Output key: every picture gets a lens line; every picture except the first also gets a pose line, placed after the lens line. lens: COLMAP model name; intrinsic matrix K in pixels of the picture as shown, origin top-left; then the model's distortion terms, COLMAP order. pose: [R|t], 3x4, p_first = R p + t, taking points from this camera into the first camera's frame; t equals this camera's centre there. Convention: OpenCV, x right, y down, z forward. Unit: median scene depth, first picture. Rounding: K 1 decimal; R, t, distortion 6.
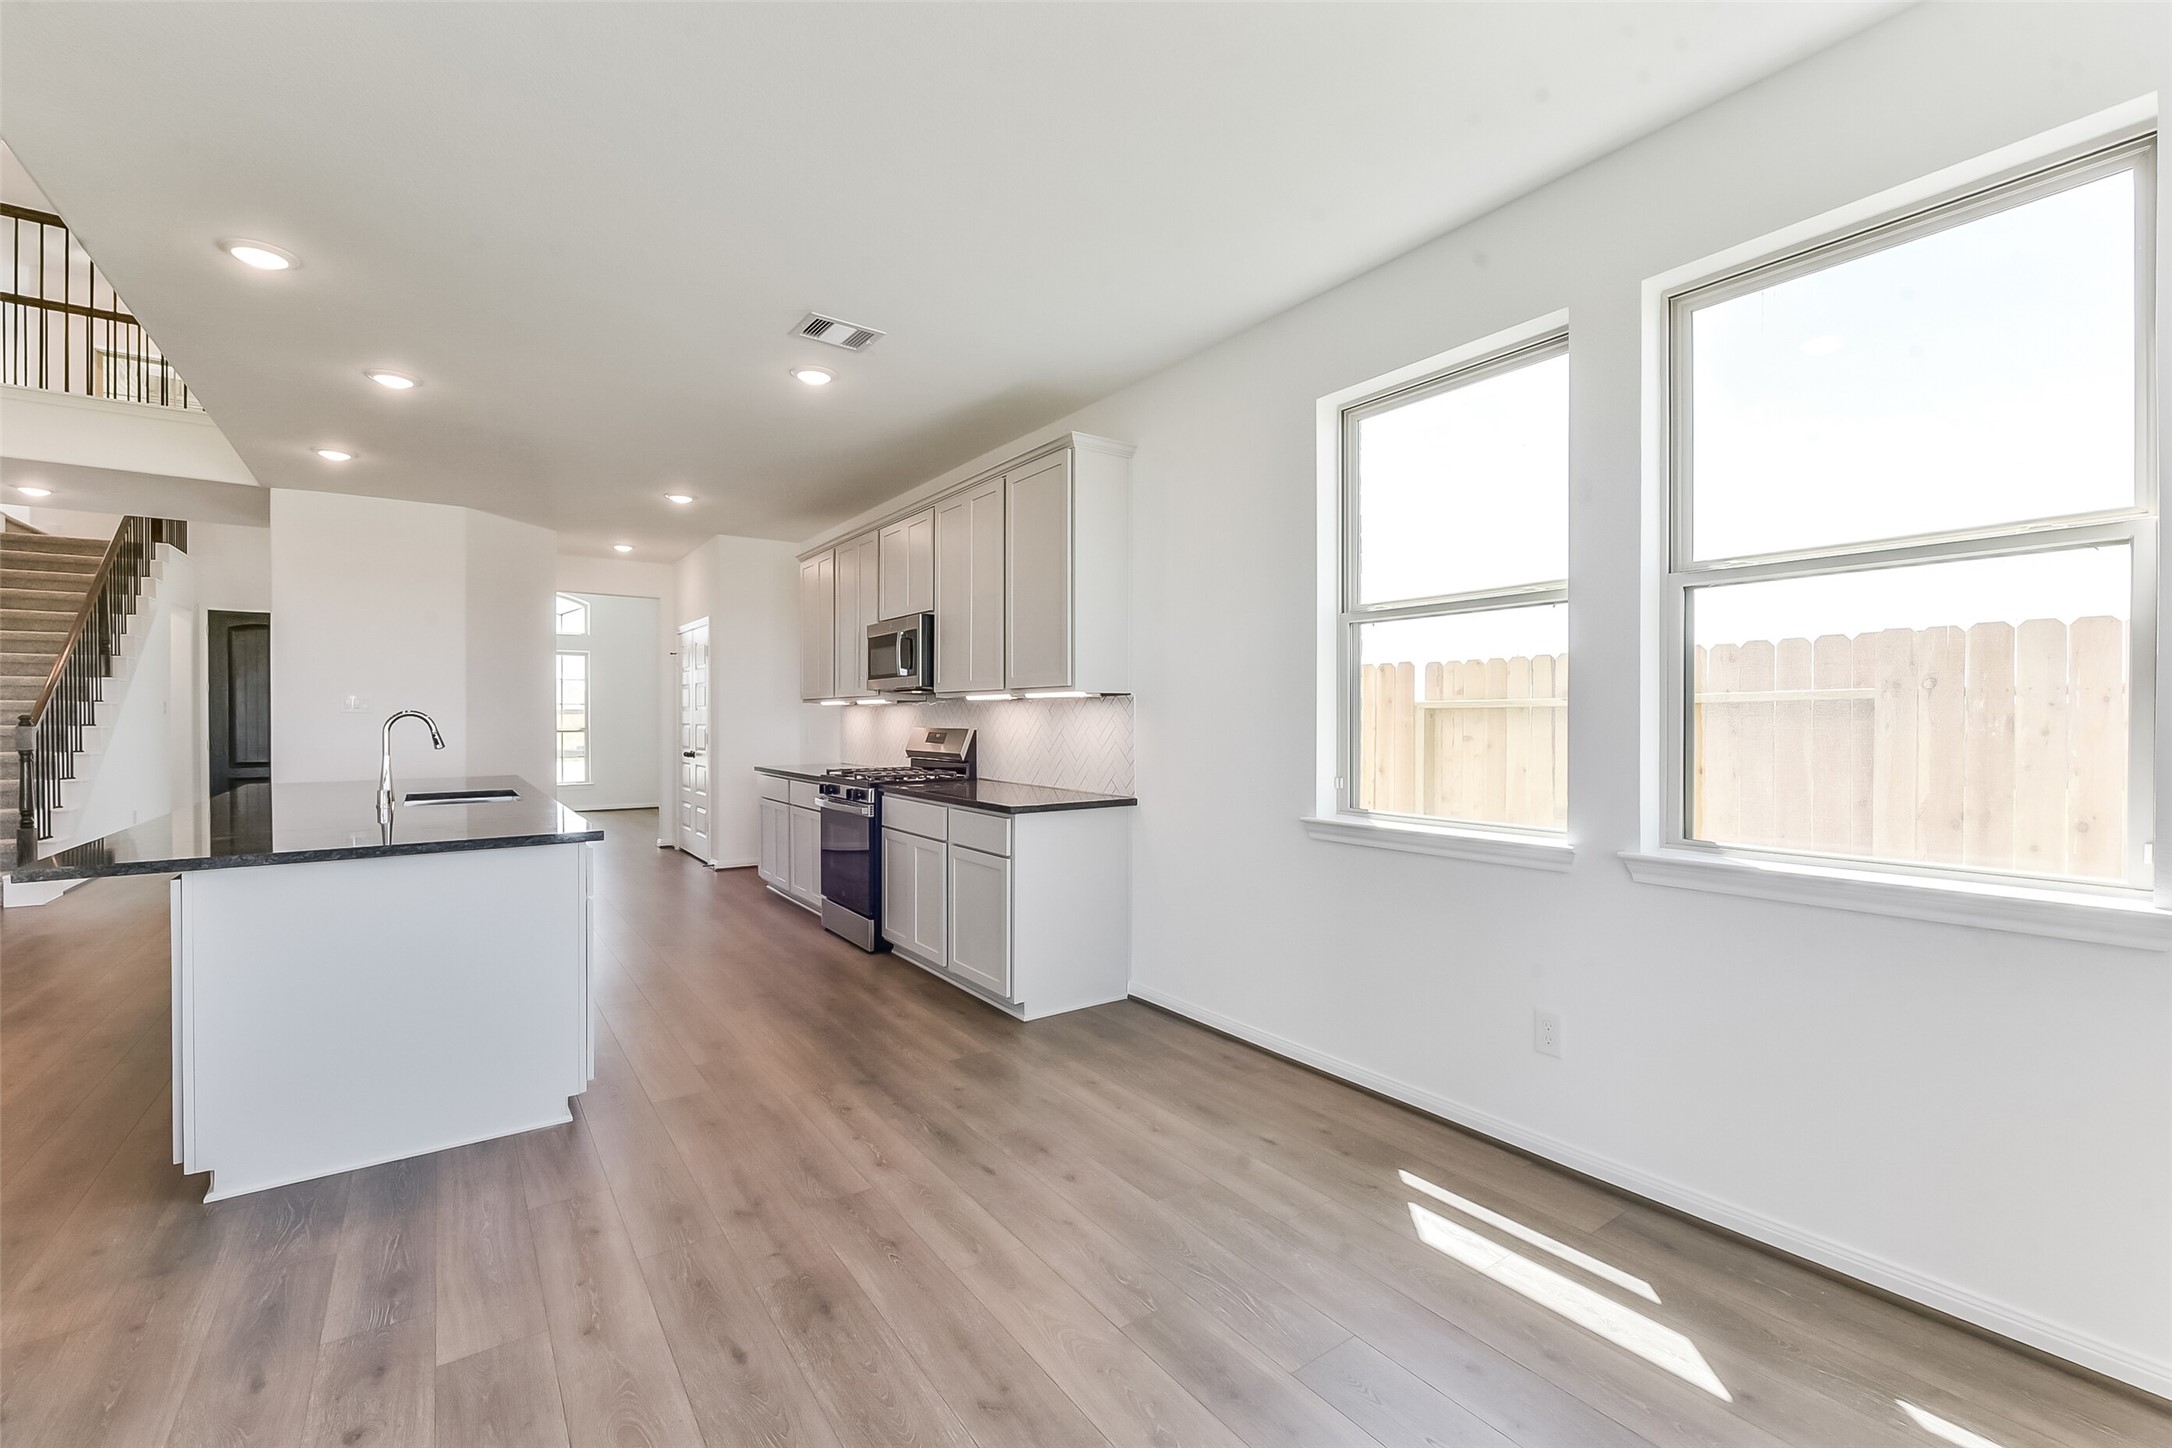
lens RADIAL K [[913.7, 0, 1094.0], [0, 913.7, 720.4], [0, 0, 1]] dist [-0.001059, -0.001067]
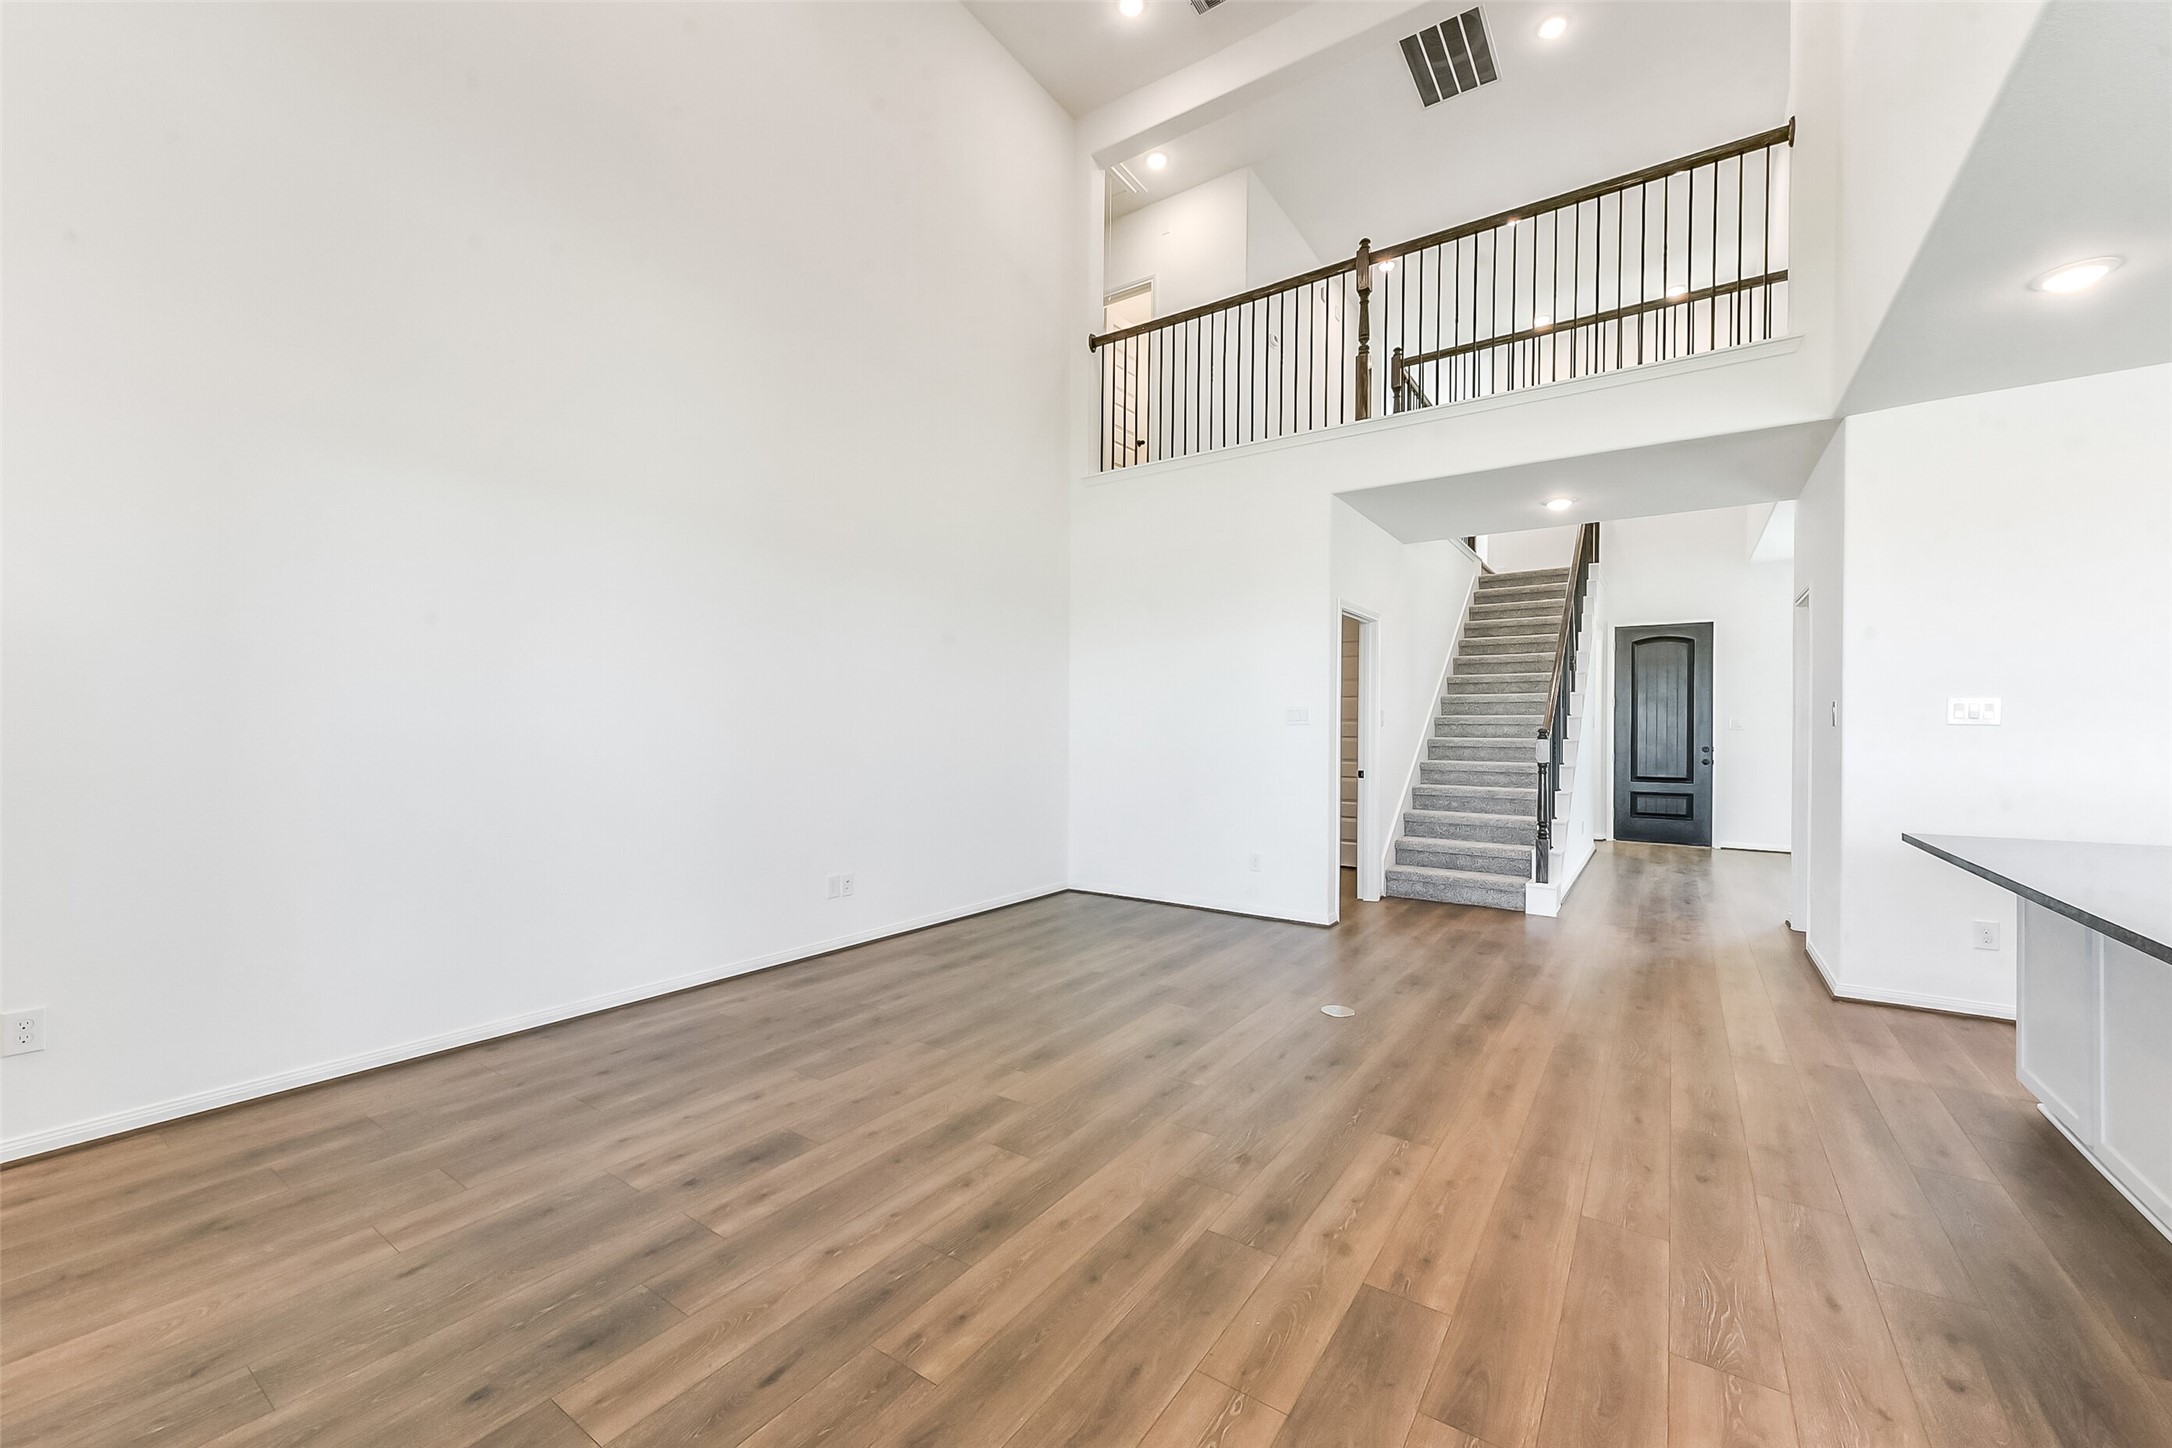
lens RADIAL K [[847.1, 0, 1095.3], [0, 847.1, 732.6], [0, 0, 1]] dist [0.007130, -0.001283]
pose [[0.345777, 0.007970, -0.938283, -0.515377], [-0.011094, 0.999929, 0.004406, 0.001544], [0.938251, 0.008886, 0.345841, 0.224871]]
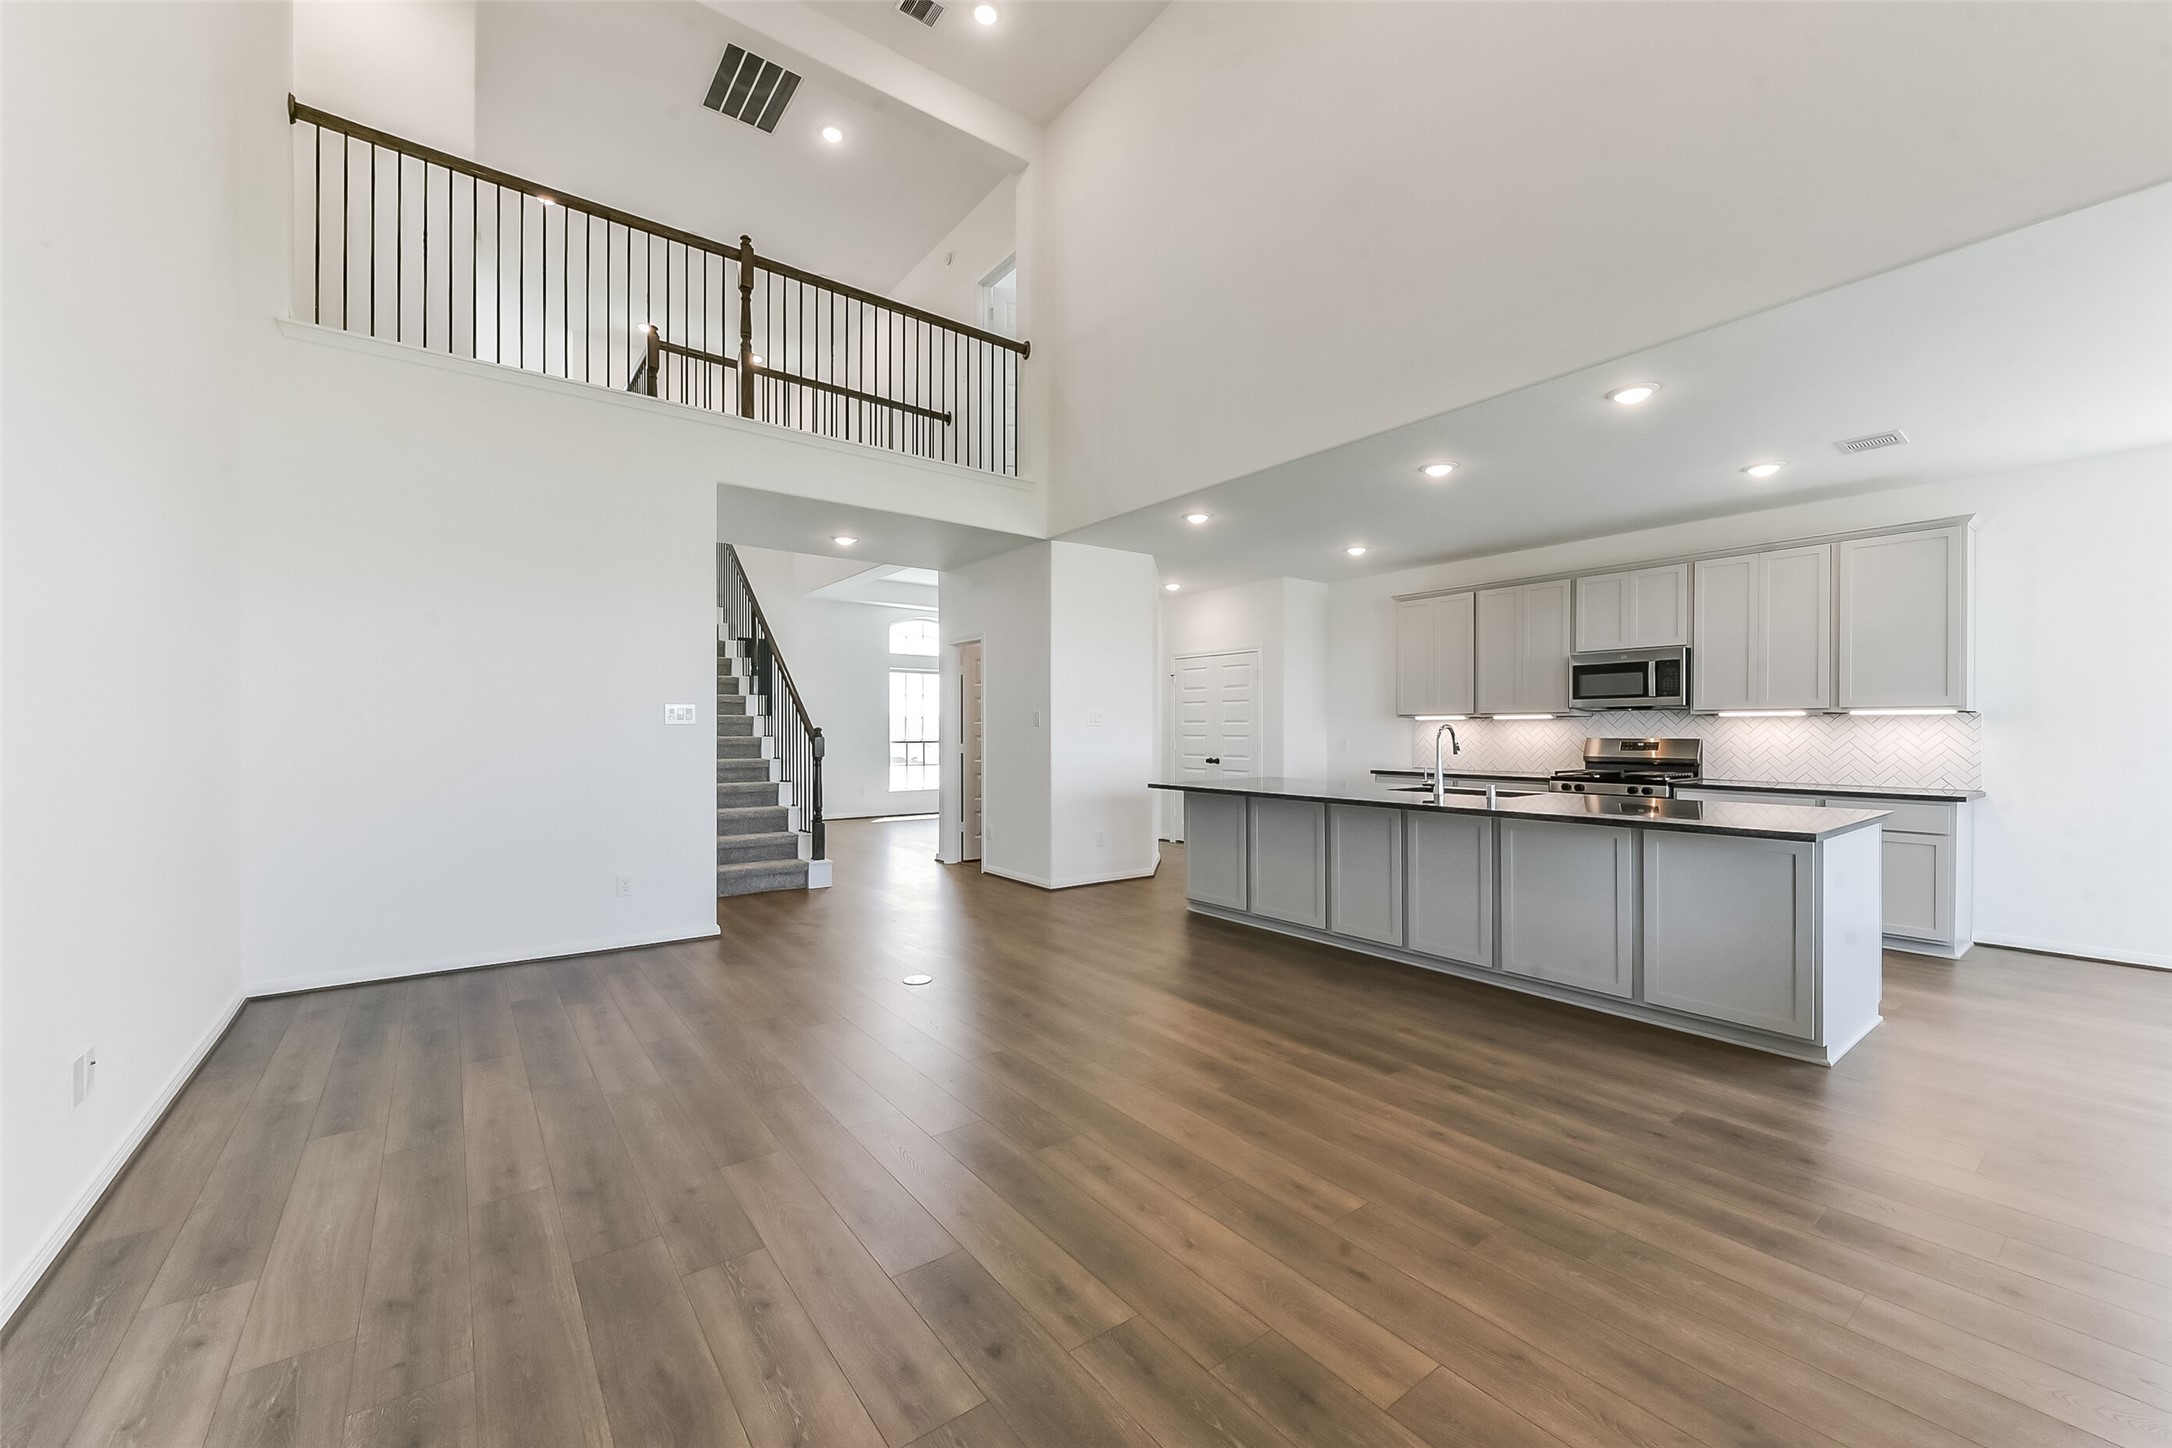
lens RADIAL K [[847.1, 0, 1091.0], [0, 847.1, 734.6], [0, 0, 1]] dist [0.007130, -0.001283]
pose [[0.999642, 0.001248, 0.026737, -0.971445], [-0.001251, 0.999999, 0.000079, 0.004222], [-0.026737, -0.000113, 0.999643, -0.142199]]
